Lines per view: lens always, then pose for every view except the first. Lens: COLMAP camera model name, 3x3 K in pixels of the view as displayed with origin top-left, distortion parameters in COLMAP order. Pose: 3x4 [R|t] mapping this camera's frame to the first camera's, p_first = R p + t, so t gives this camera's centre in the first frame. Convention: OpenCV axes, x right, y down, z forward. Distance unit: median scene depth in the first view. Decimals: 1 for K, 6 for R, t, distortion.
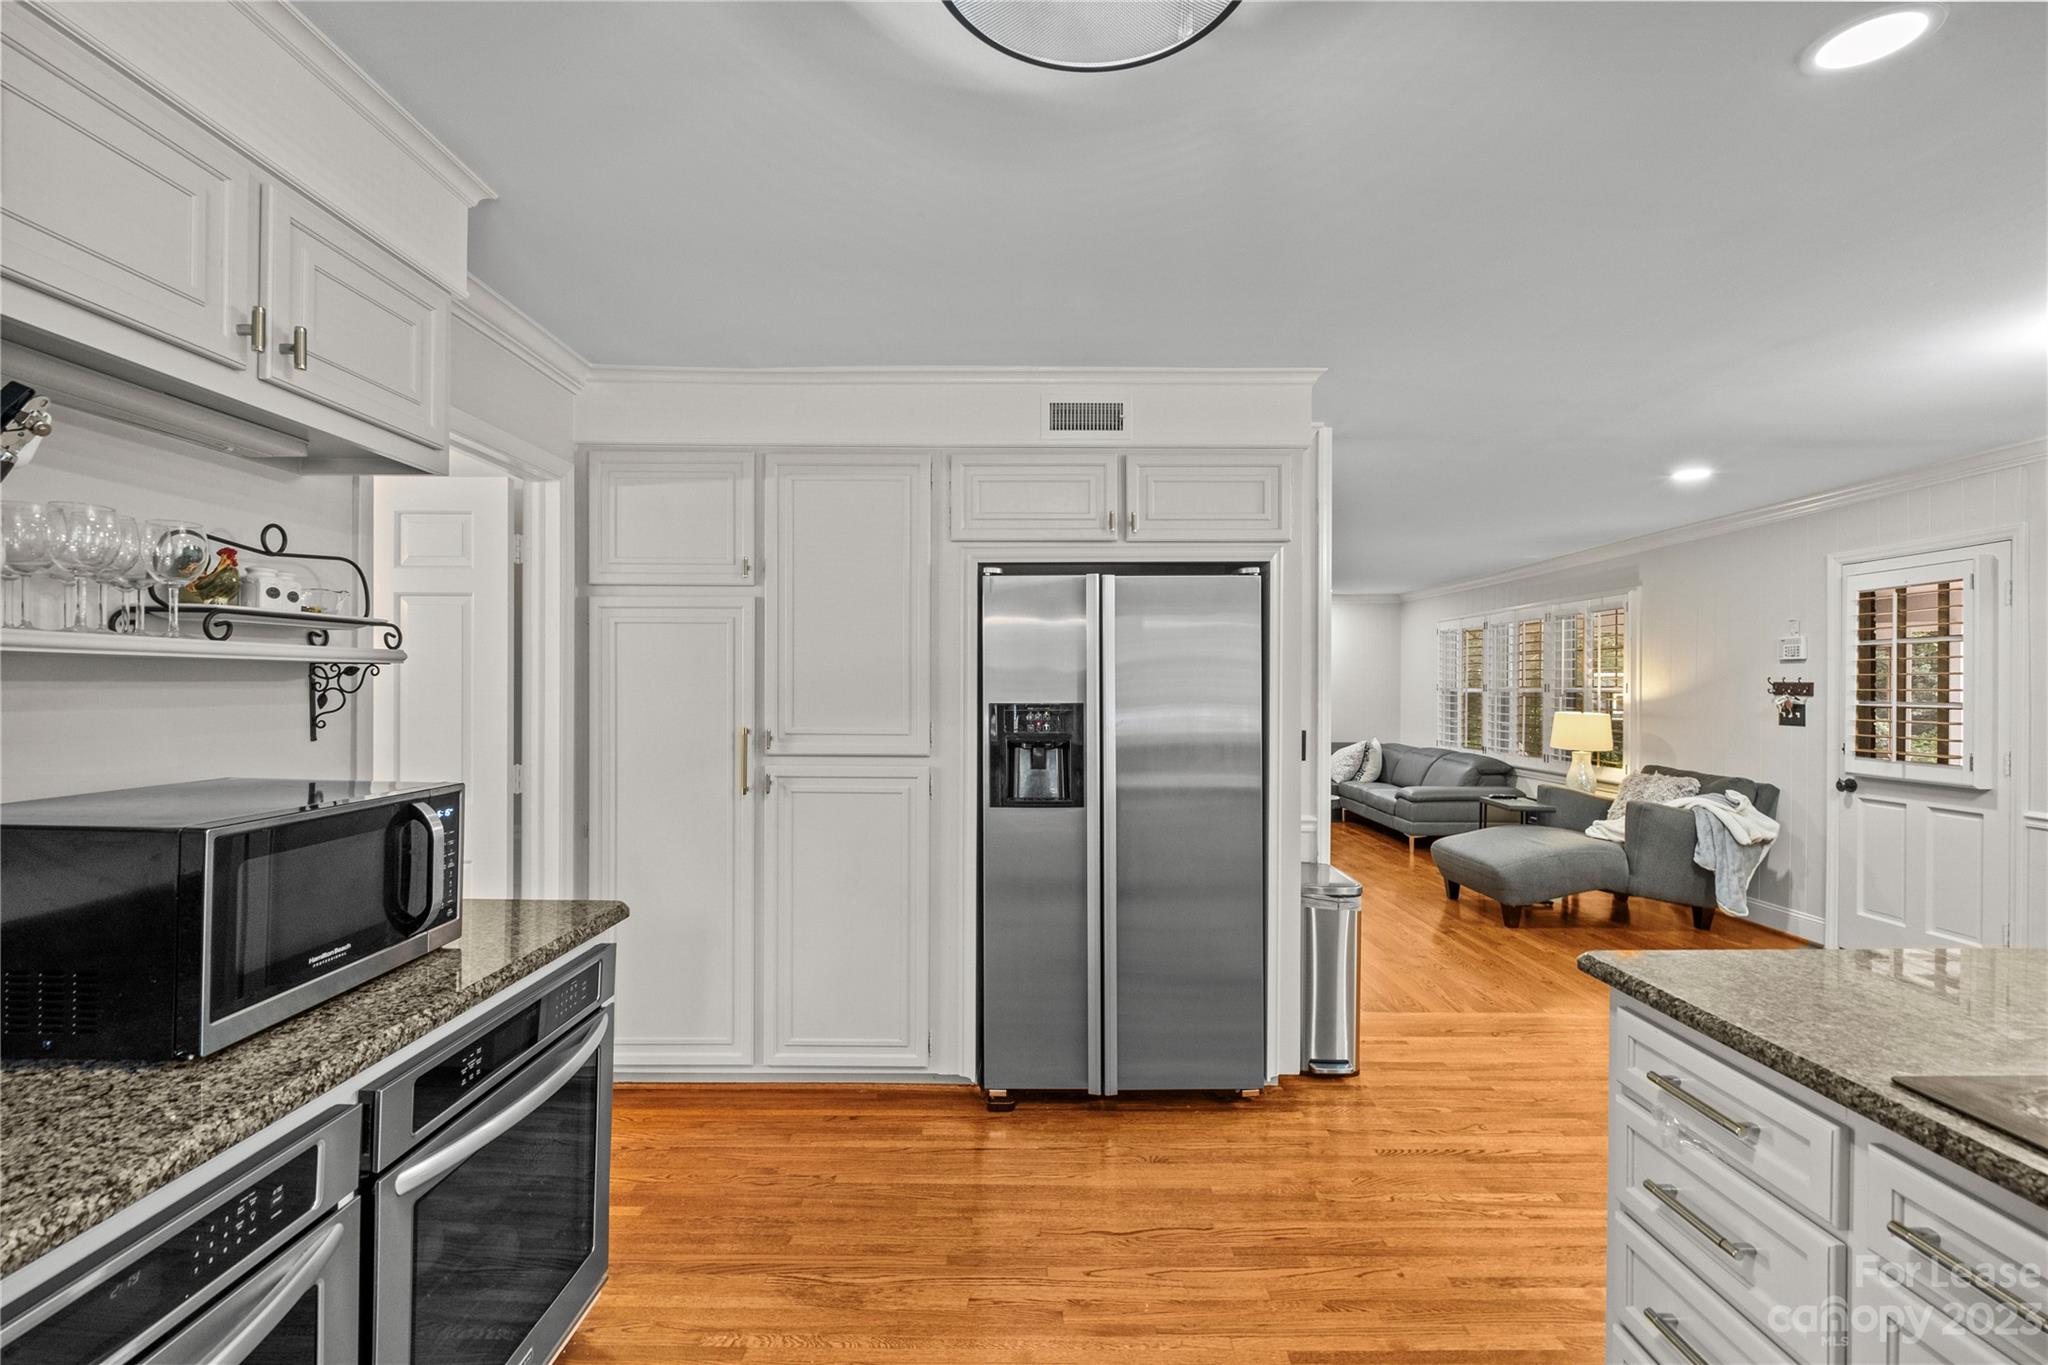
lens RADIAL K [[886.6, 0, 1023.3], [0, 886.6, 686.0], [0, 0, 1]] dist [0.002065, -0.003475]
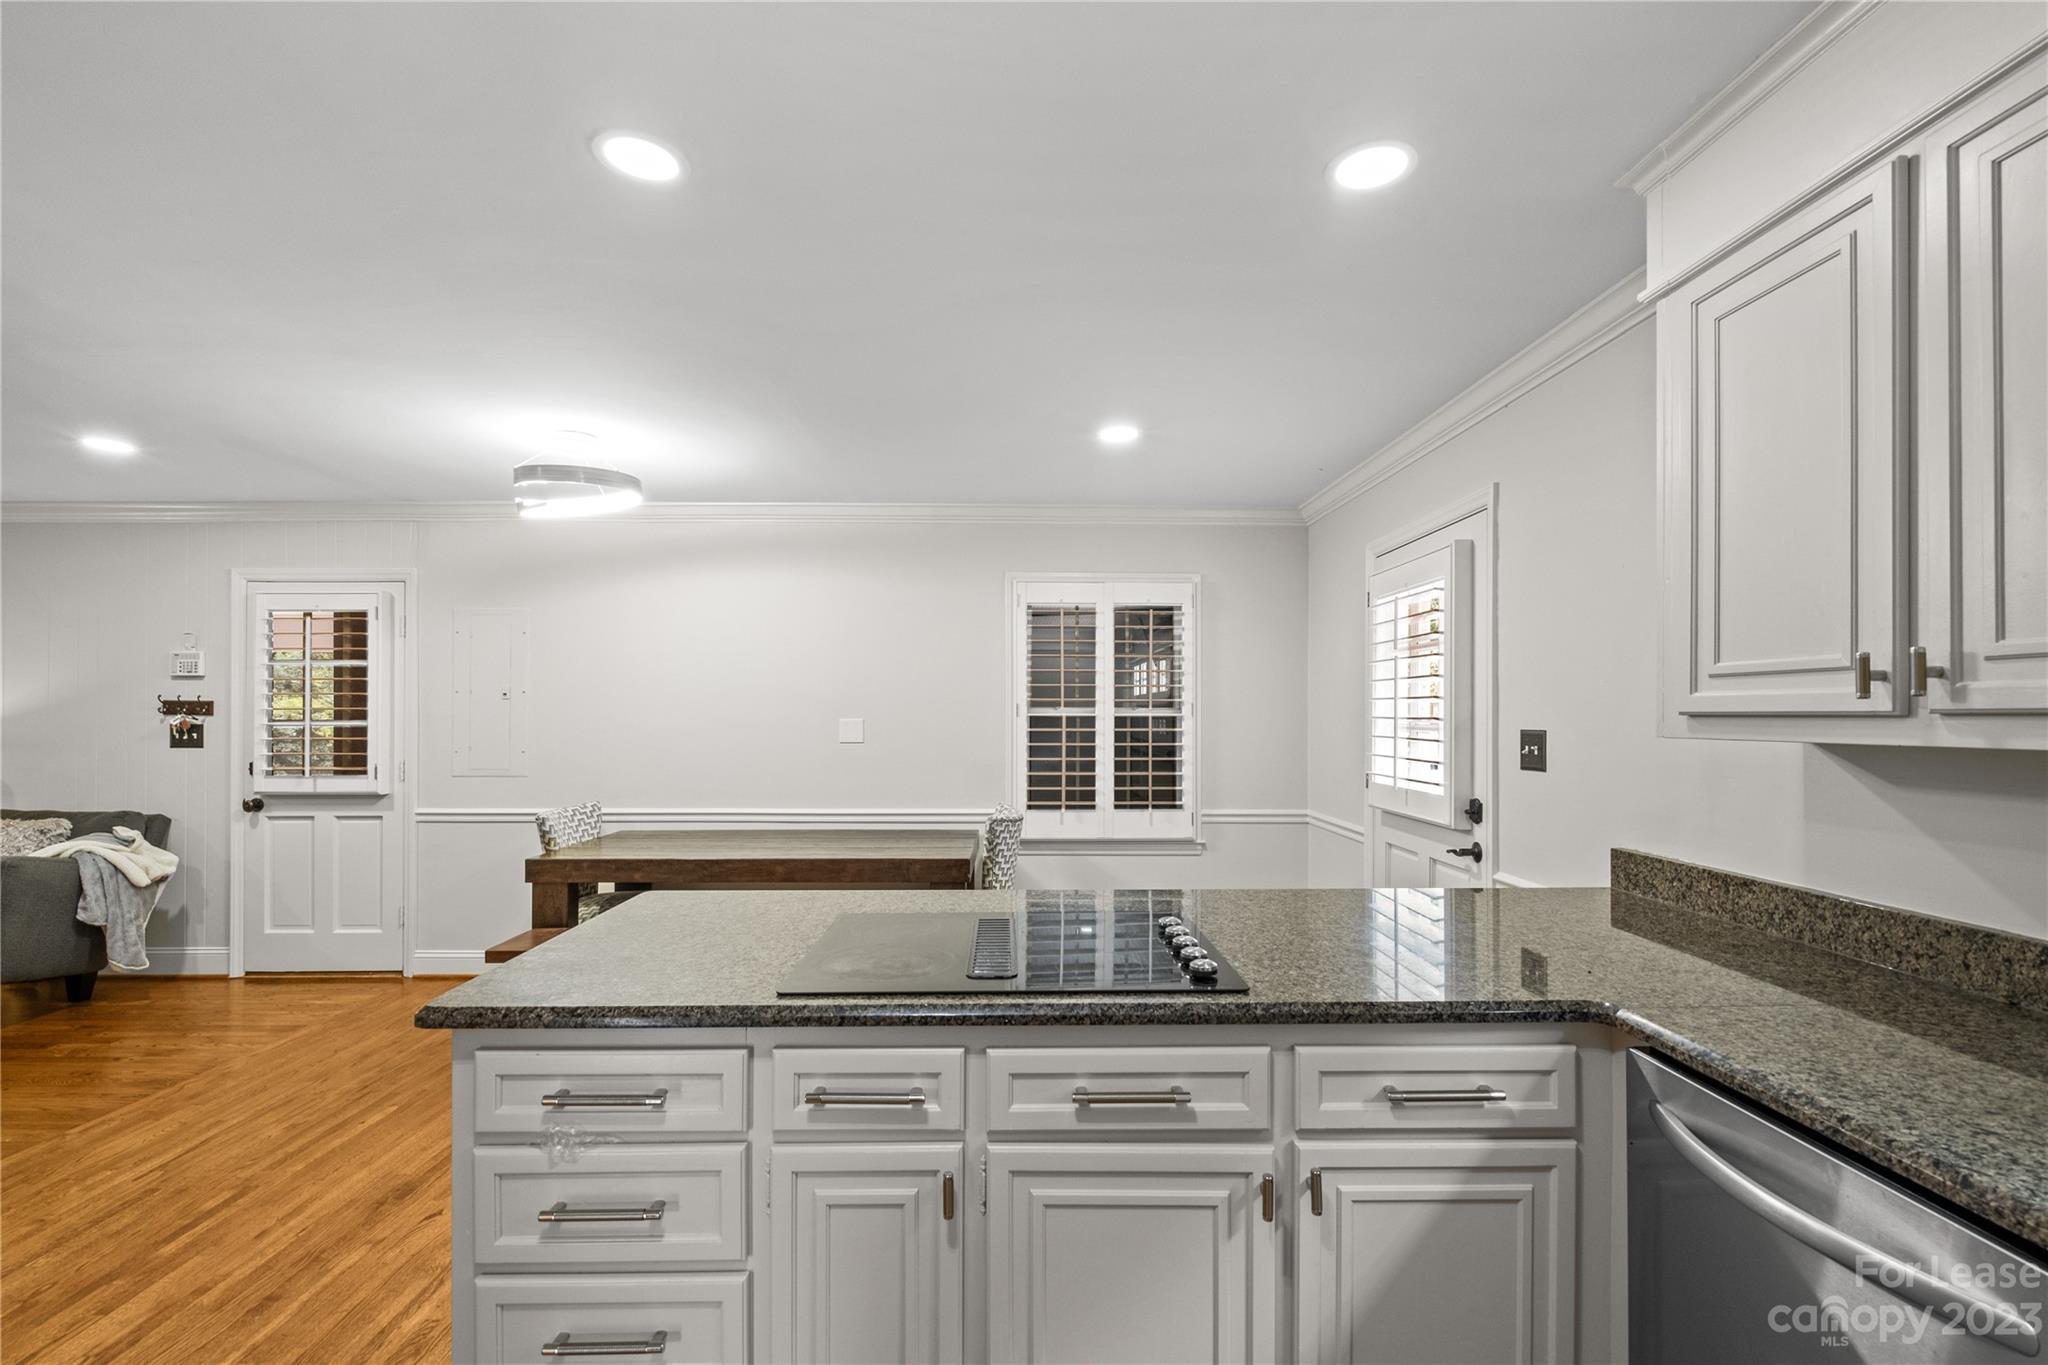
lens RADIAL K [[886.6, 0, 1038.3], [0, 886.6, 711.4], [0, 0, 1]] dist [0.002065, -0.003475]
pose [[-0.023456, -0.001177, 0.999724, -0.084875], [-0.000947, 0.999999, 0.001155, 0.005897], [-0.999724, -0.000919, -0.023458, 0.159551]]
